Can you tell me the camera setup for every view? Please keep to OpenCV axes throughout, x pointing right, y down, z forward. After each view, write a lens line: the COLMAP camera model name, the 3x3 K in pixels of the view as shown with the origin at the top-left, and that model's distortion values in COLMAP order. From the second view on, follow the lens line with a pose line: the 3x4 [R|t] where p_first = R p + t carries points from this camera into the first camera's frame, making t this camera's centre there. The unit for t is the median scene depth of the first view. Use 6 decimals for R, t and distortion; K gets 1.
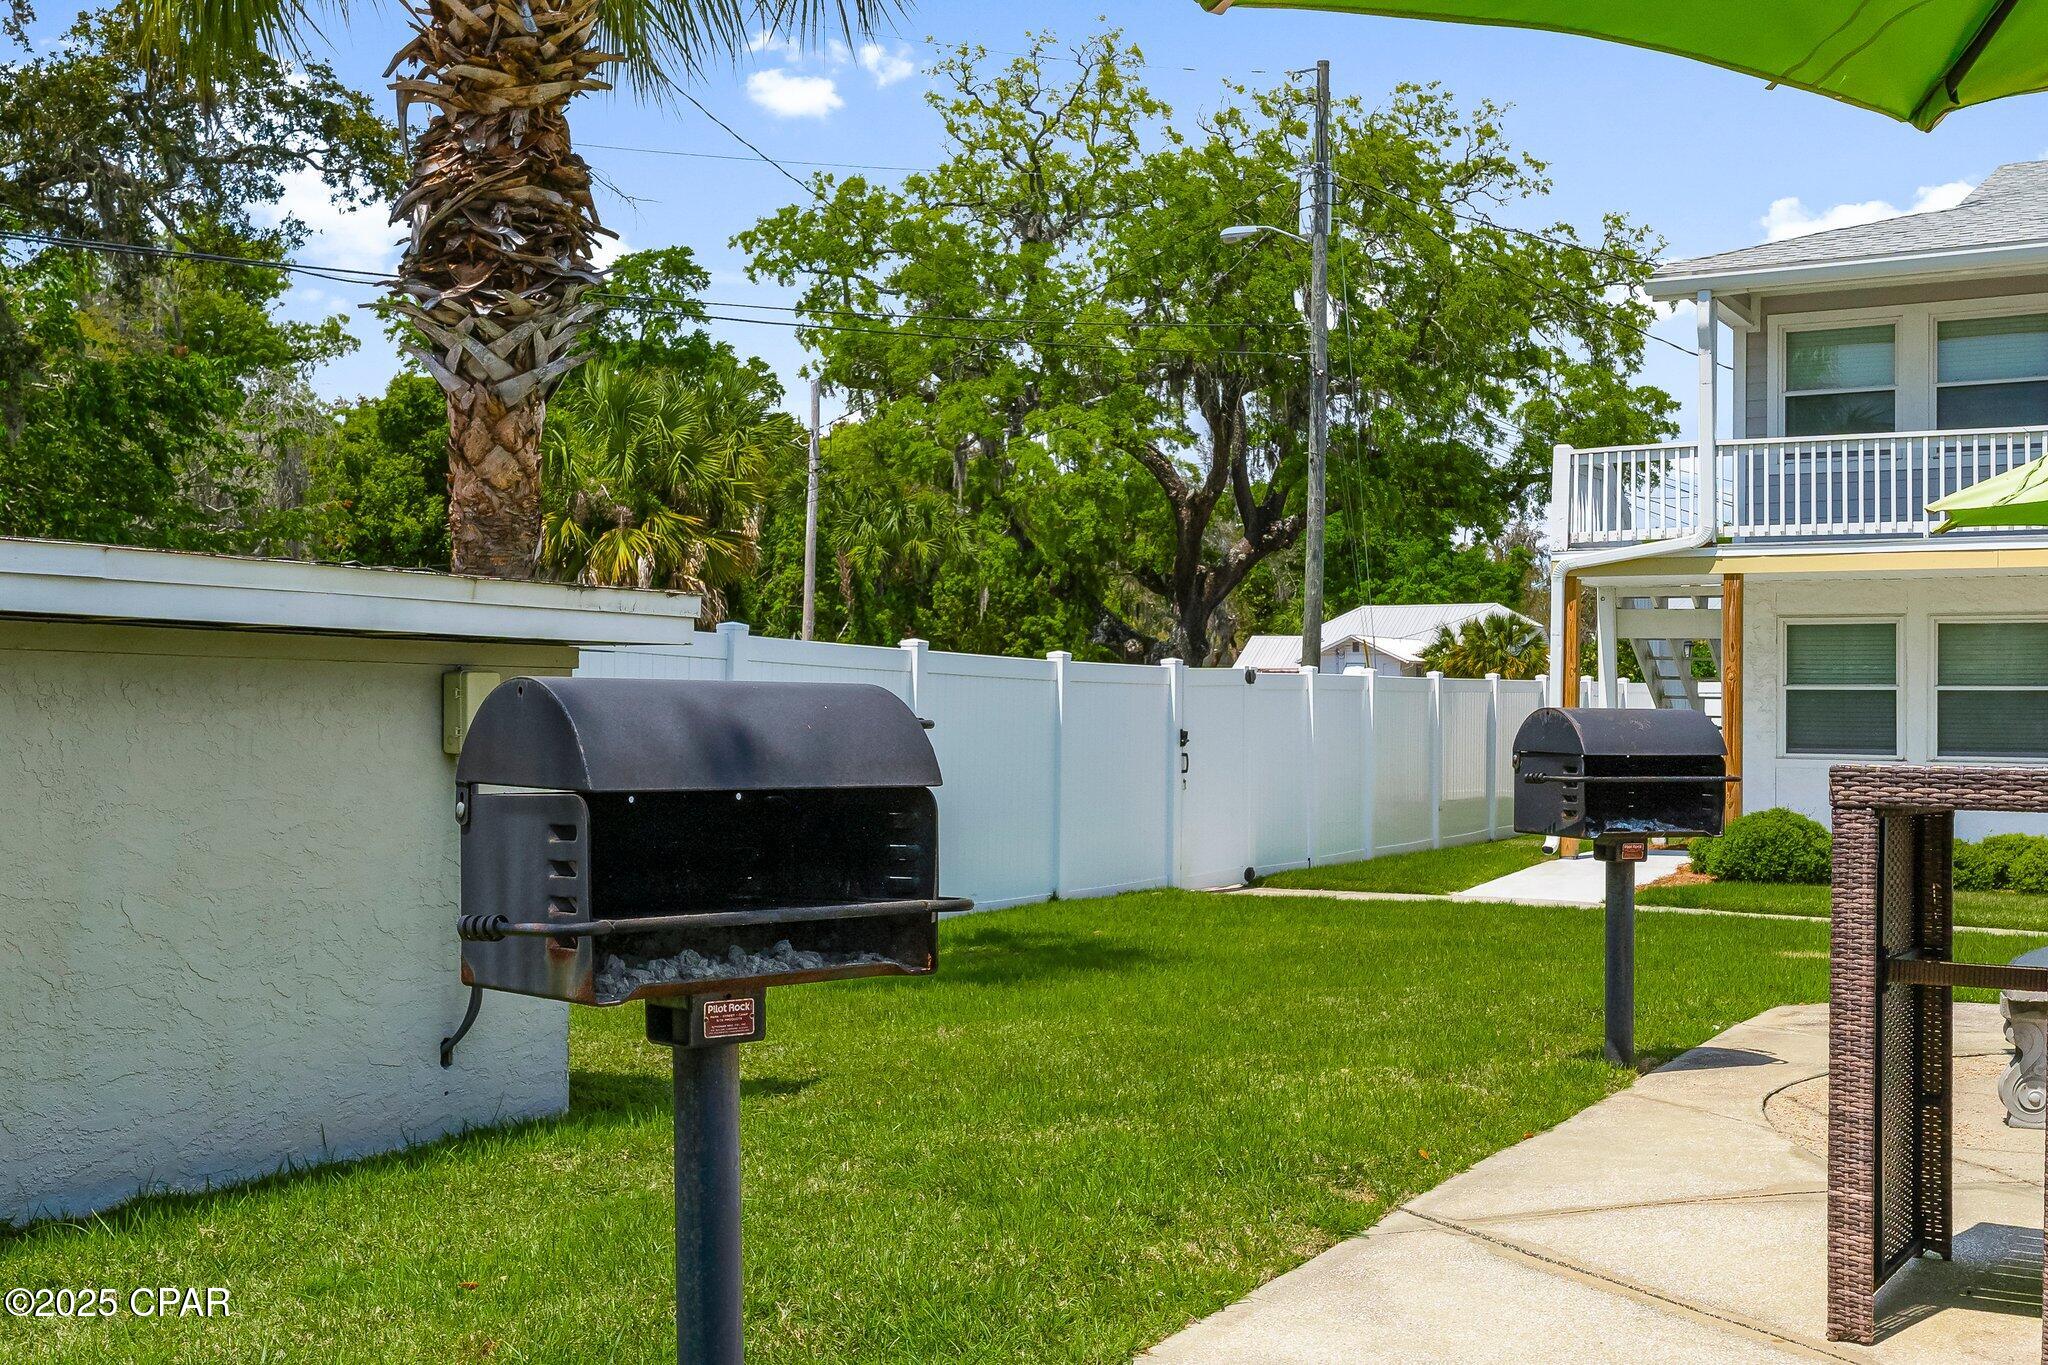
lens RADIAL K [[2123.8, 0, 1024.0], [0, 2123.8, 682.5], [0, 0, 1]] dist [-0.005874, 0.012120]
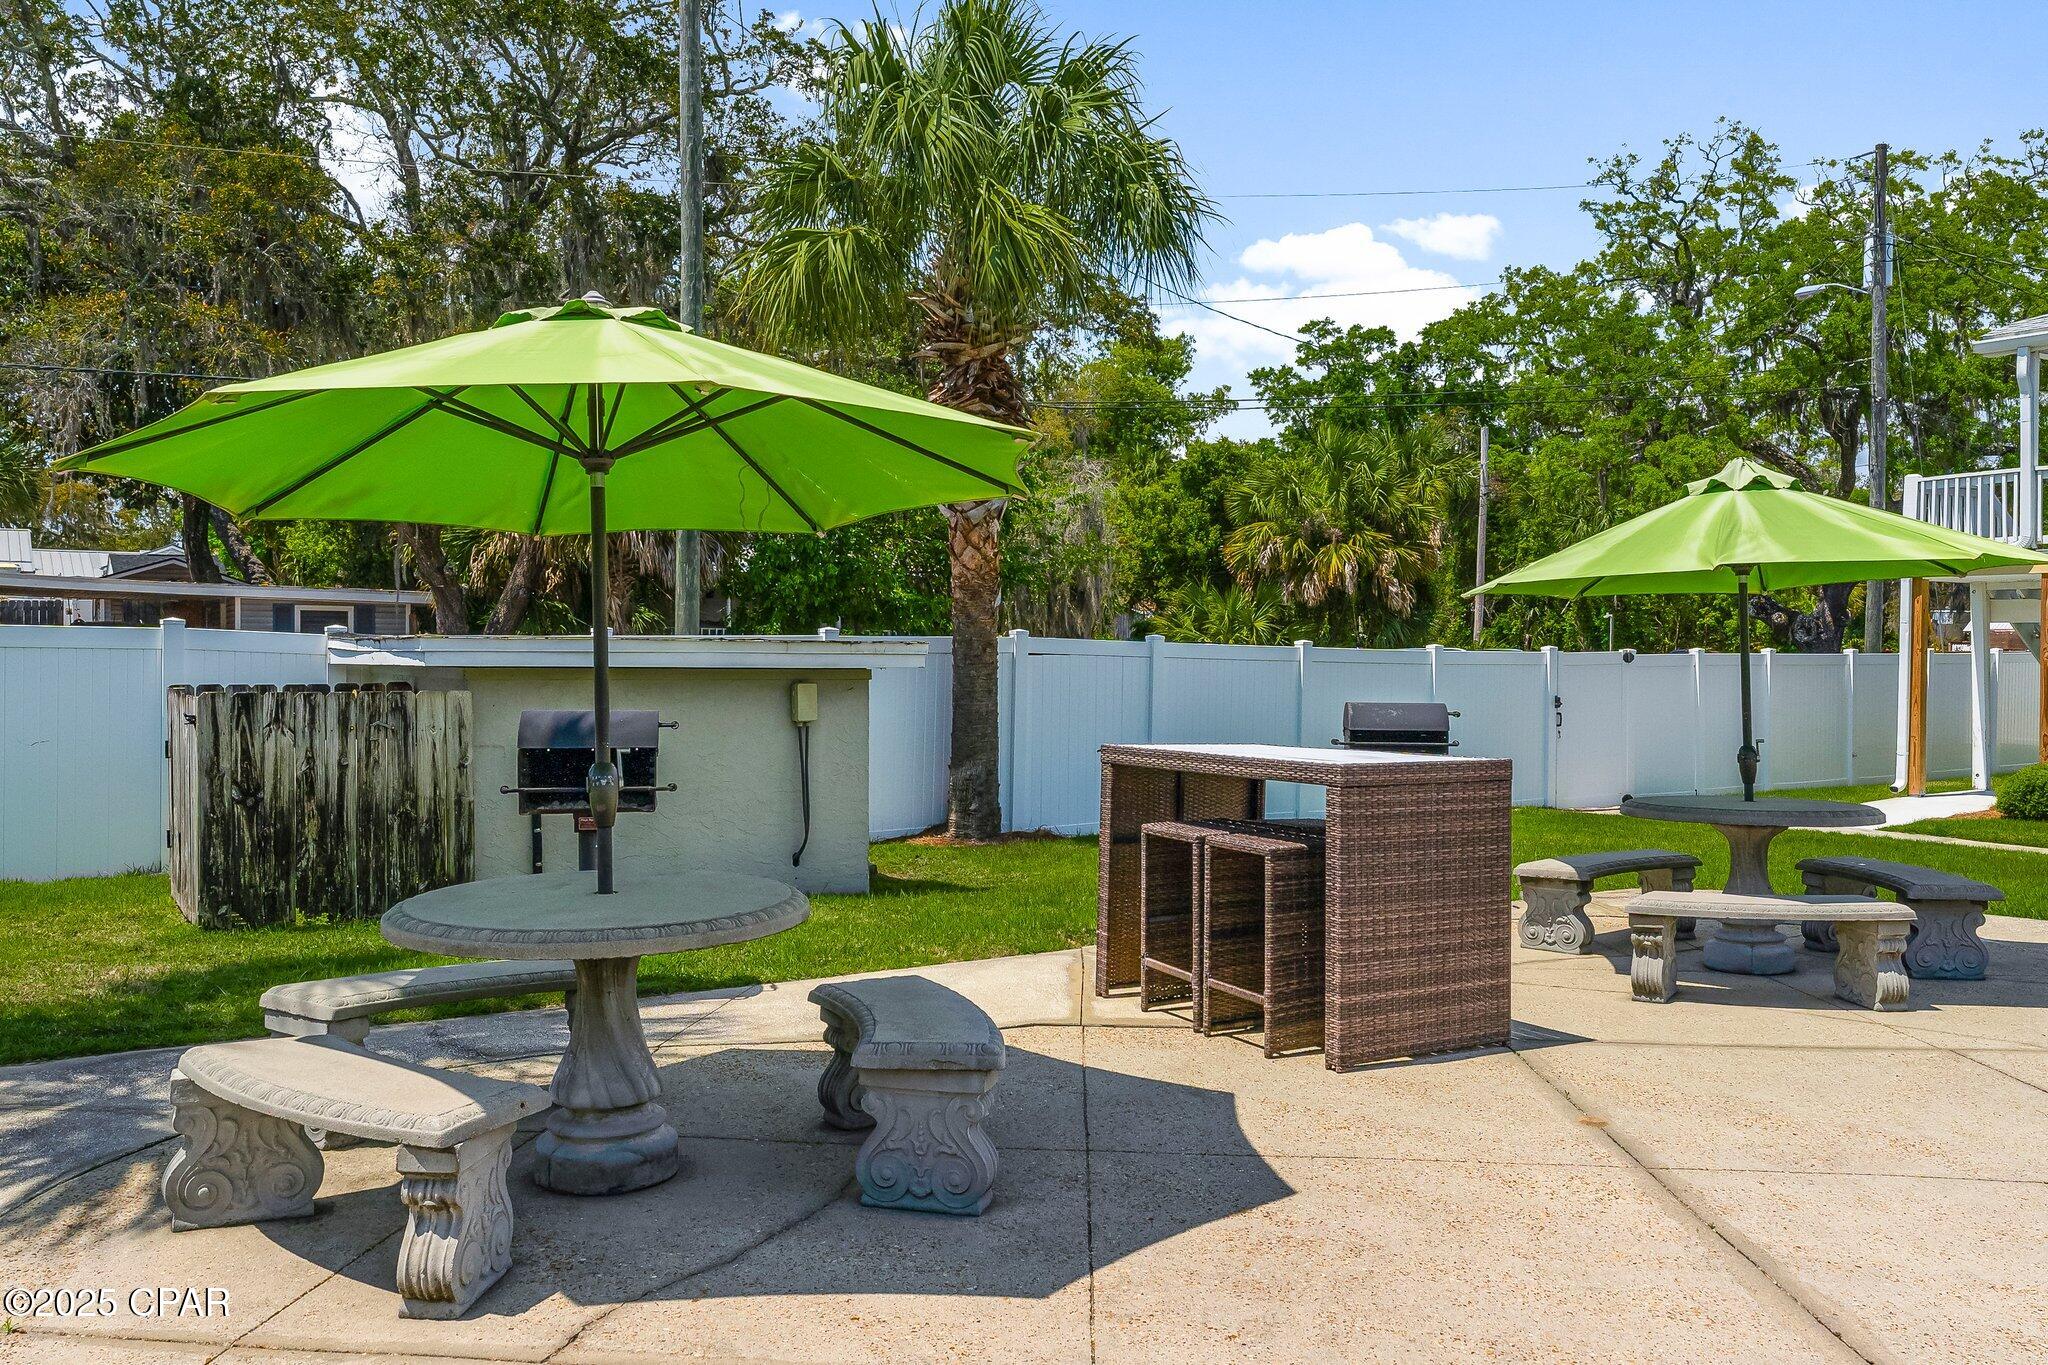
lens RADIAL K [[1589.3, 0, 1024.0], [0, 1589.3, 682.5], [0, 0, 1]] dist [0.012203, 0.006568]
pose [[0.898455, 0.003369, -0.439054, 0.088554], [0.007398, 0.999712, 0.022810, -0.005589], [0.439004, -0.023742, 0.898171, -0.047304]]
